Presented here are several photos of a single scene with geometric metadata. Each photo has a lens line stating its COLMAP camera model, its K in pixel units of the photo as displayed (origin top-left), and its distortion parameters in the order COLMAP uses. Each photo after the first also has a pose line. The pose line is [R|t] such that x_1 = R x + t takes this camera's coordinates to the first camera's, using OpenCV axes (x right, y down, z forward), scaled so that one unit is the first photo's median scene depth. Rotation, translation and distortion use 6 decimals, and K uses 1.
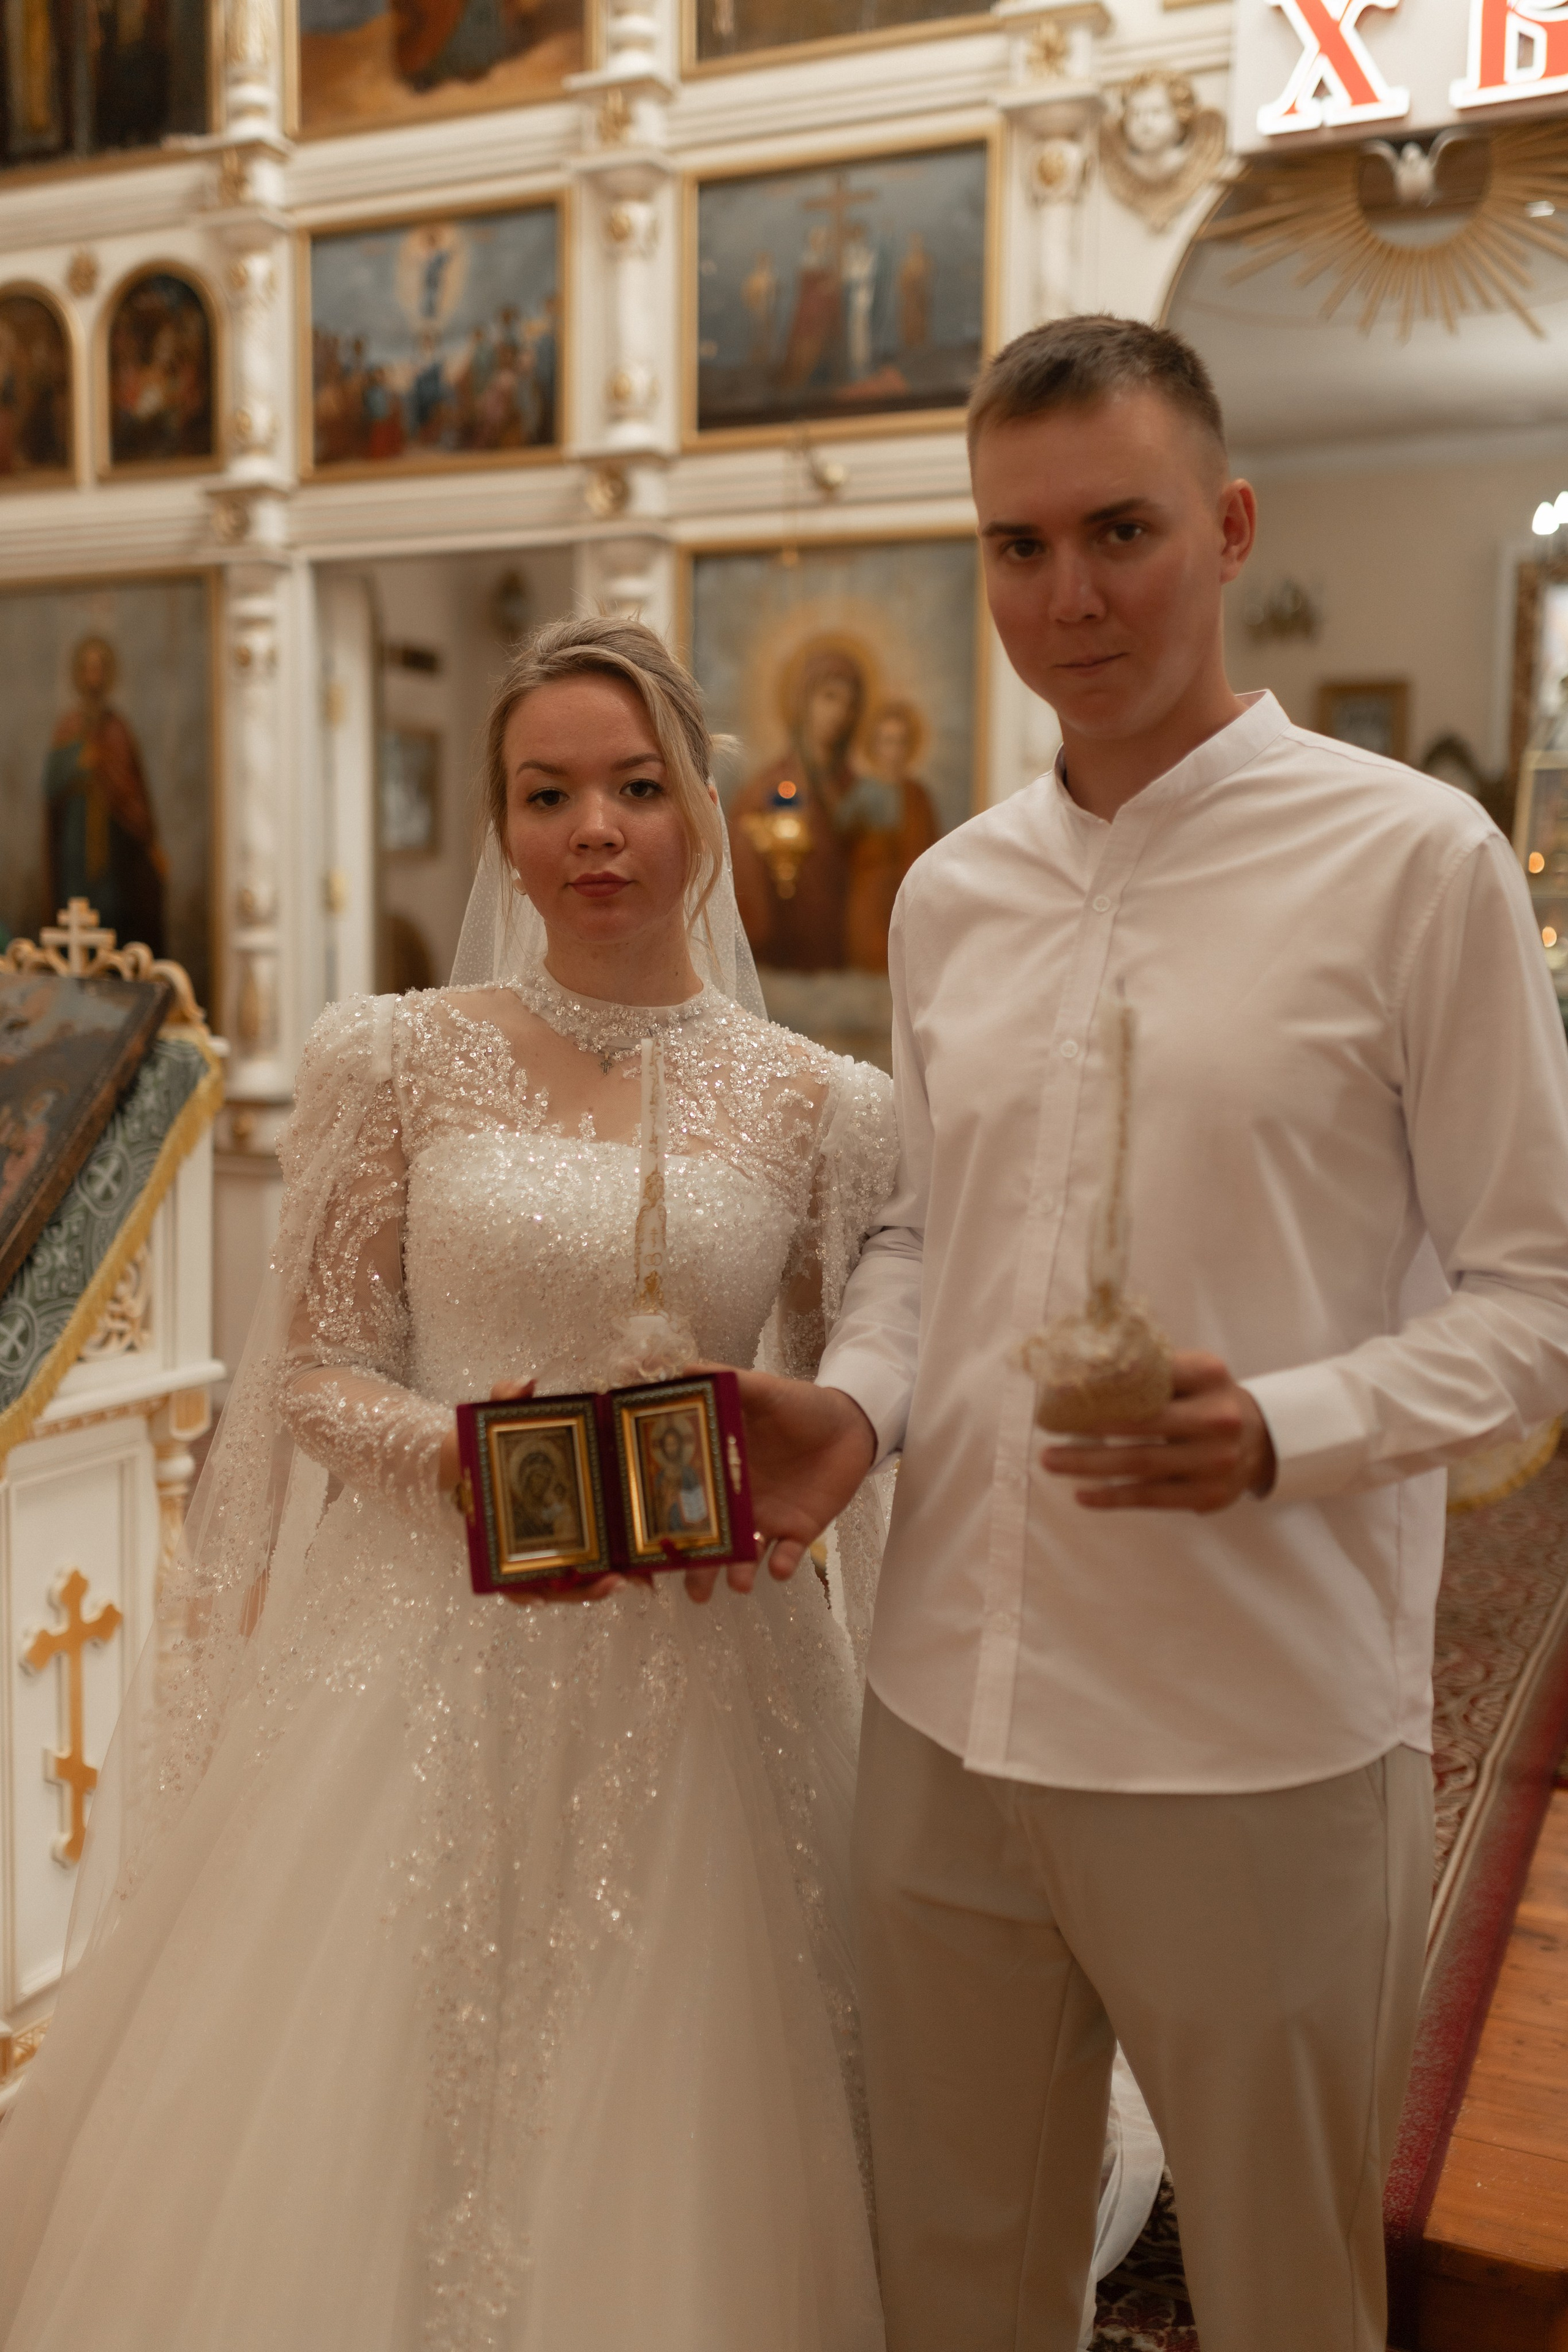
lens RADIAL K [[2235.3, 0, 791.6], [0, 2235.3, 1176.5], [0, 0, 1]] dist [0.000119, 0.010583]
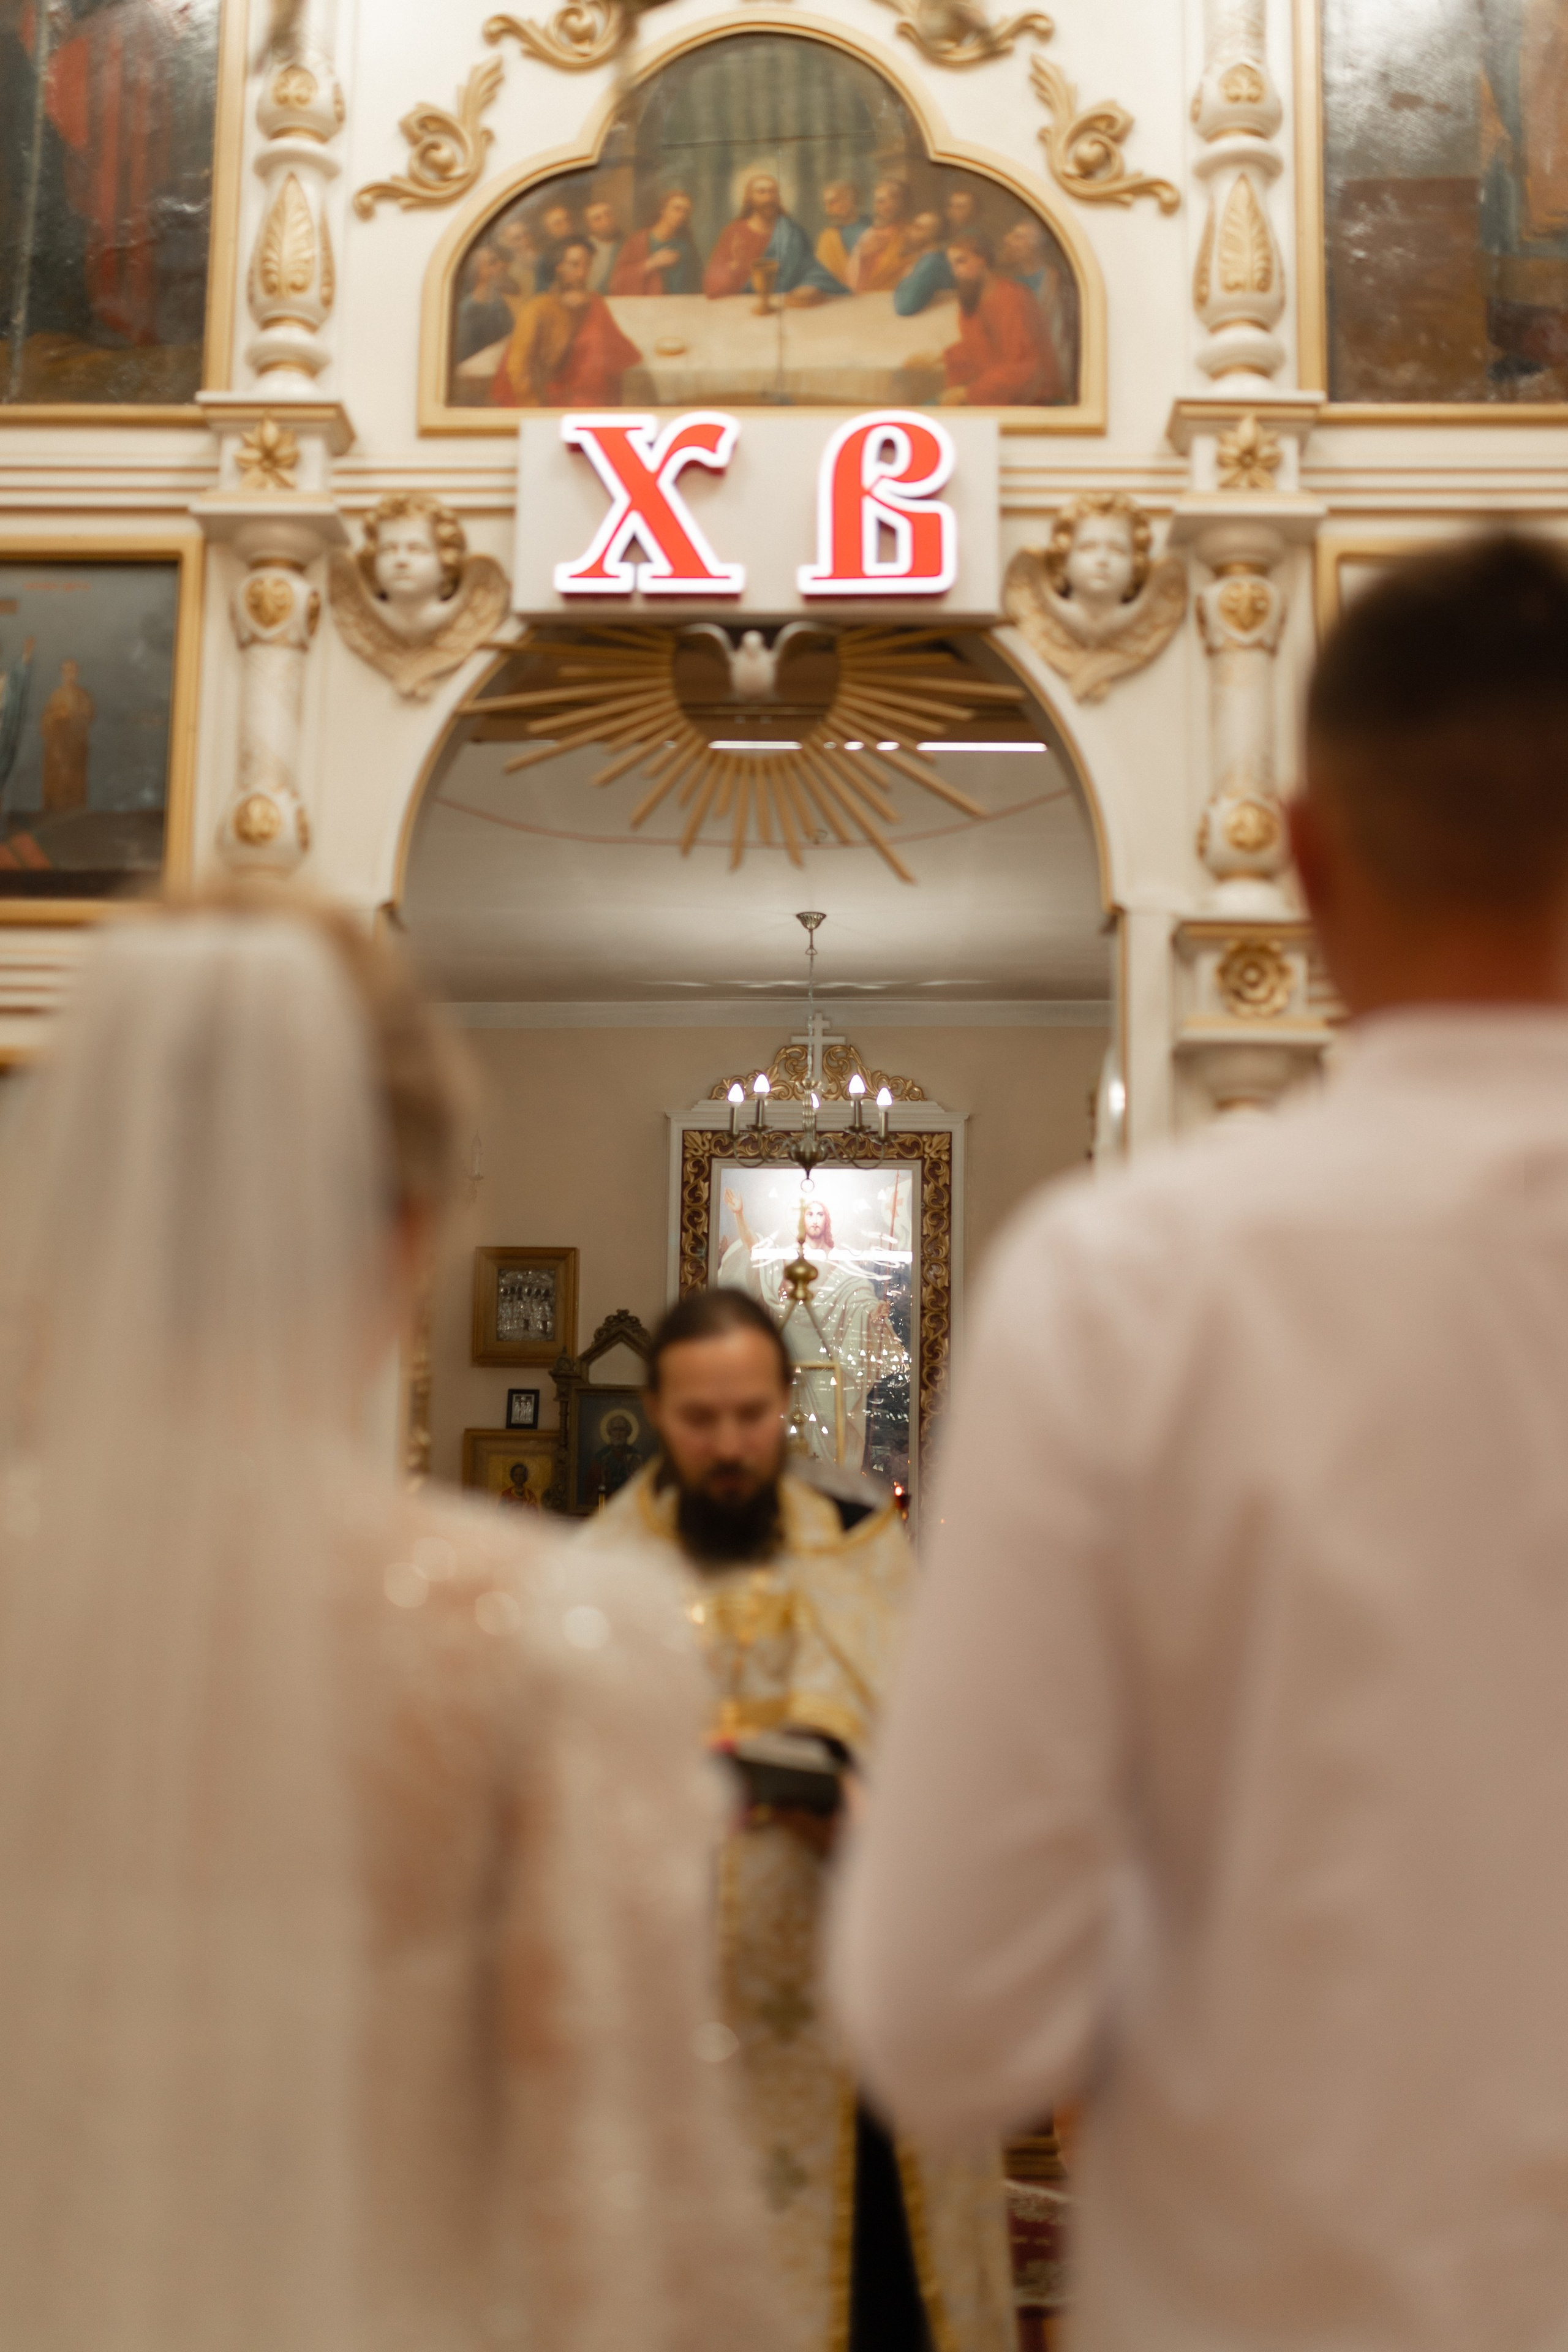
lens RADIAL K [[2216.3, 0, 780.6], [0, 2216.3, 1168.7], [0, 0, 1]] dist [-0.006794, 0.014229]
pose [[0.919543, 0.054824, 0.389146, -0.002954], [0.039094, 0.972549, -0.229393, -0.085300], [-0.391040, 0.226150, 0.892157, 0.295002]]
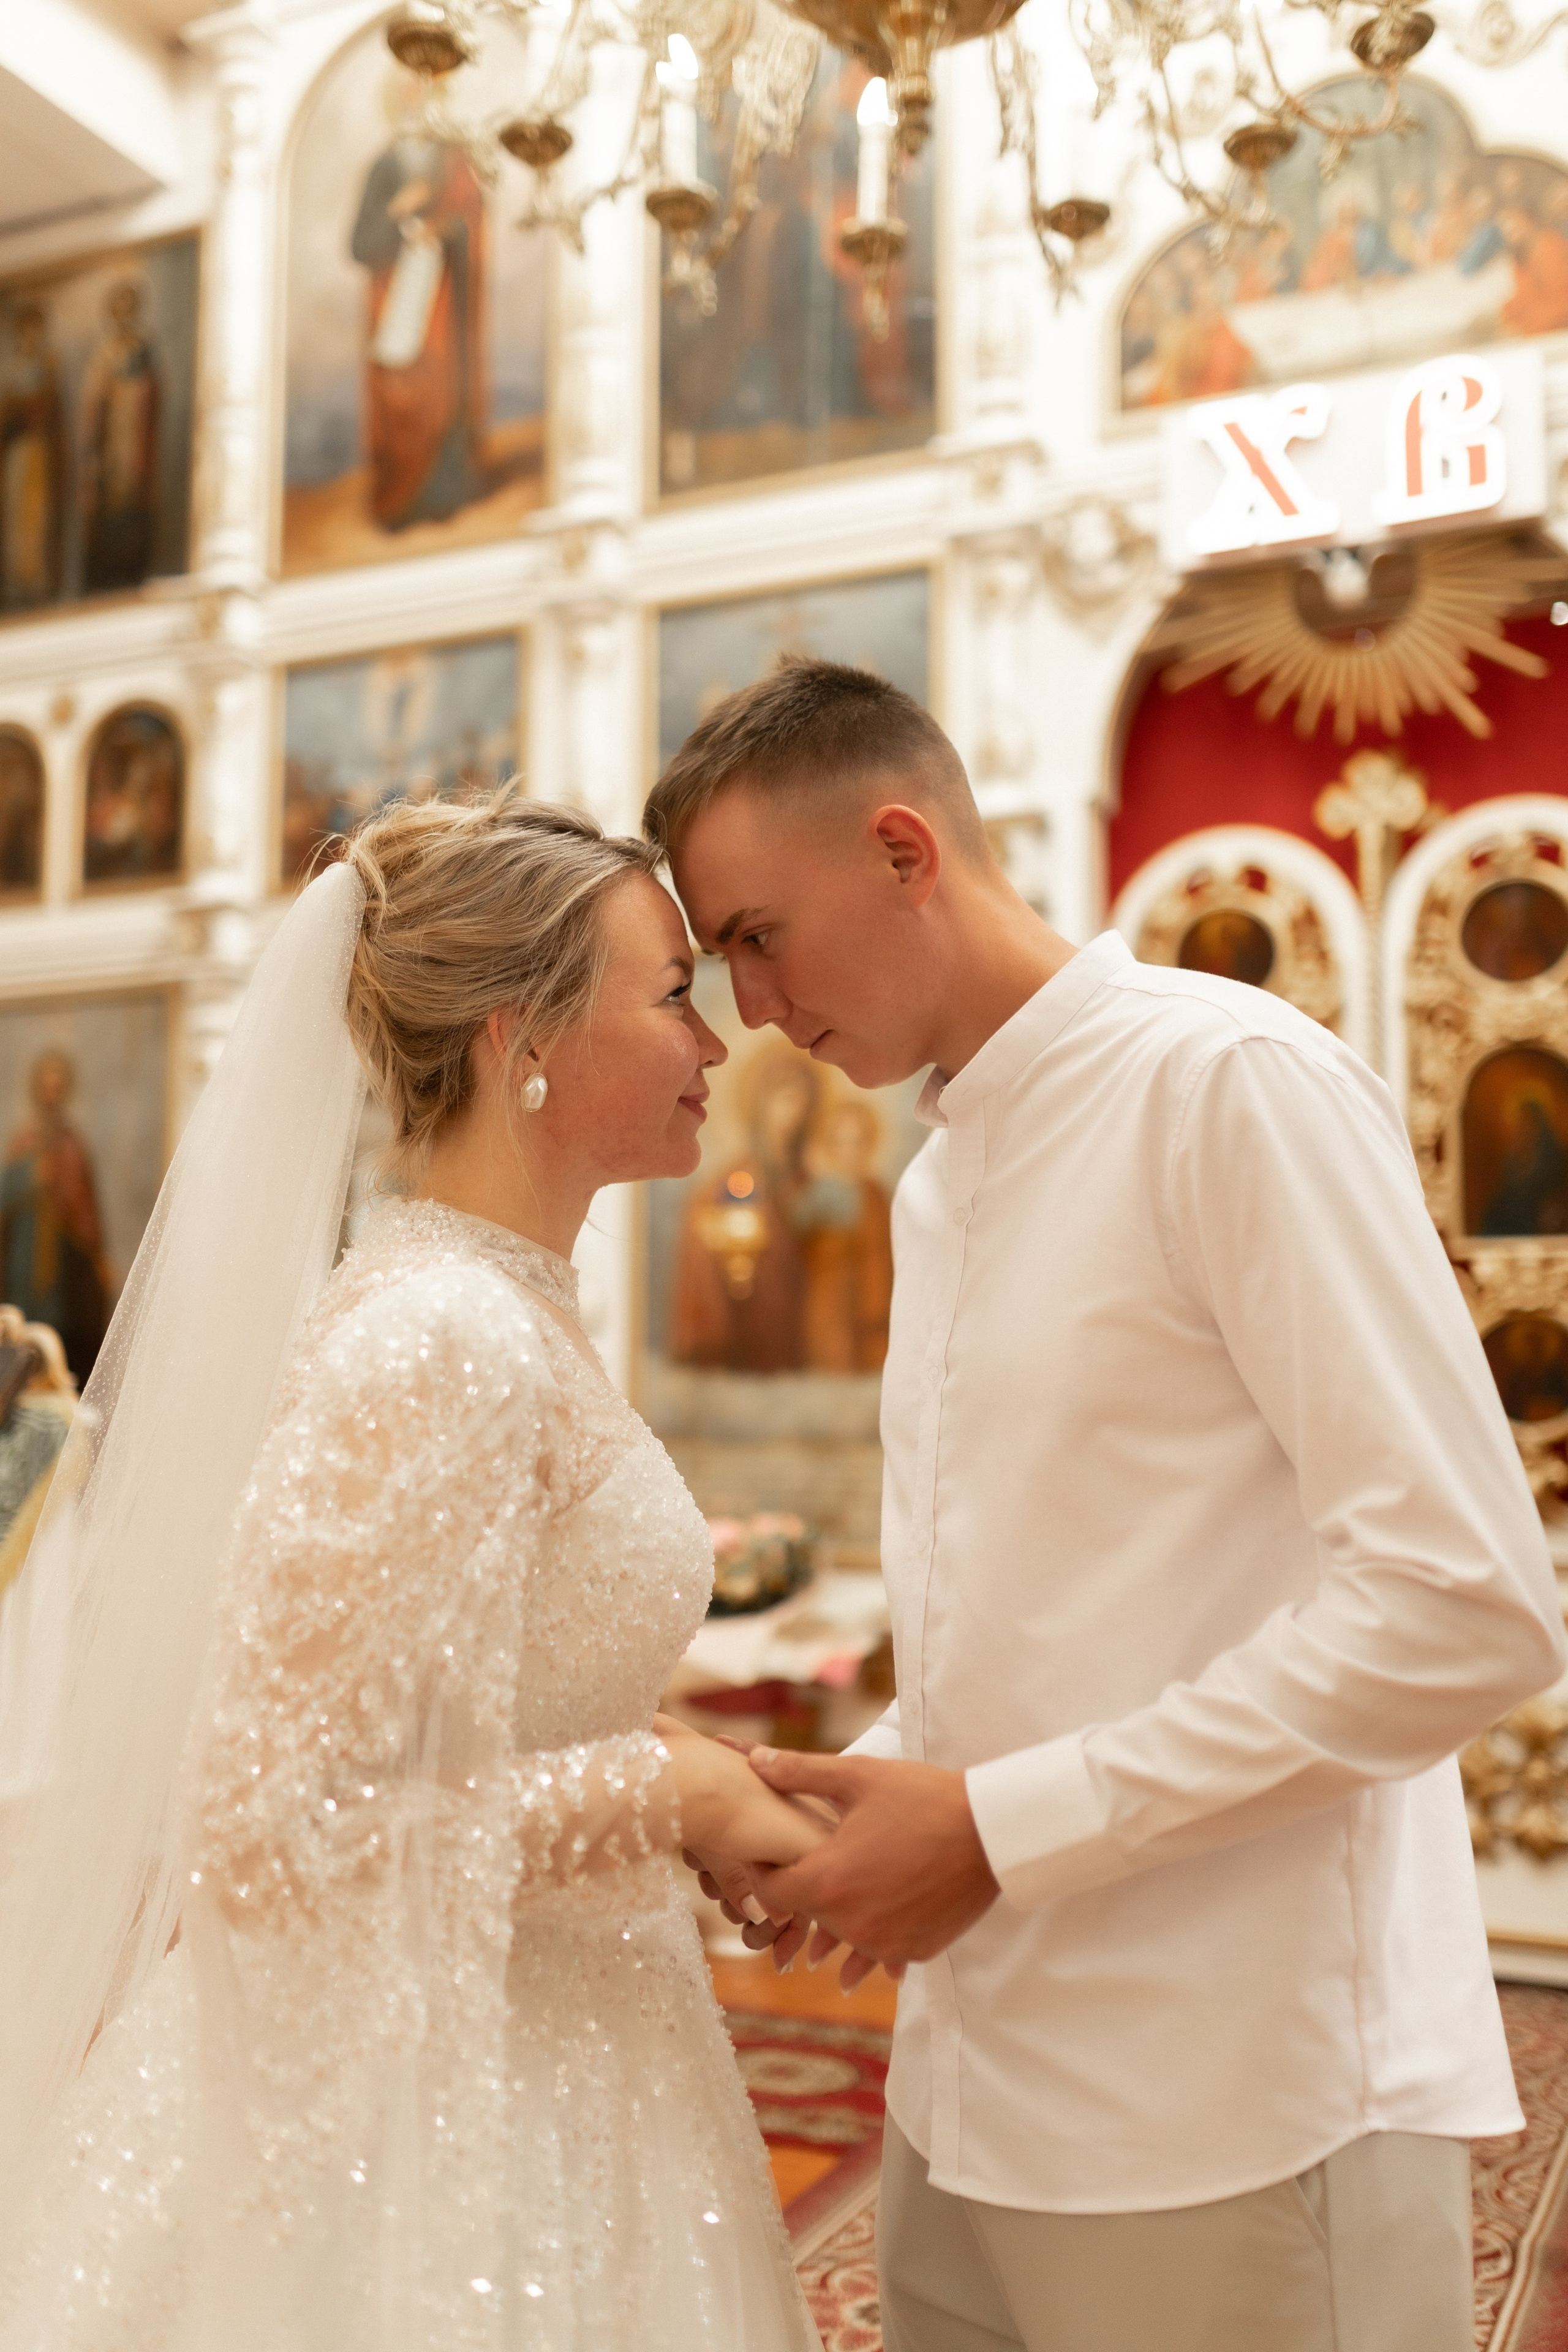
lens RADIAL K [[2235.3, 0, 791.6], [0, 2235.3, 1176.5], [0, 0, 1]] dist [0.000119, 0.010583]
pose [[0.999954, -0.008516, -0.004347, 0.023134], [0.007455, 0.979096, -0.203263, 0.020137], [0.005987, 0.203222, 0.979114, 0.045683]]
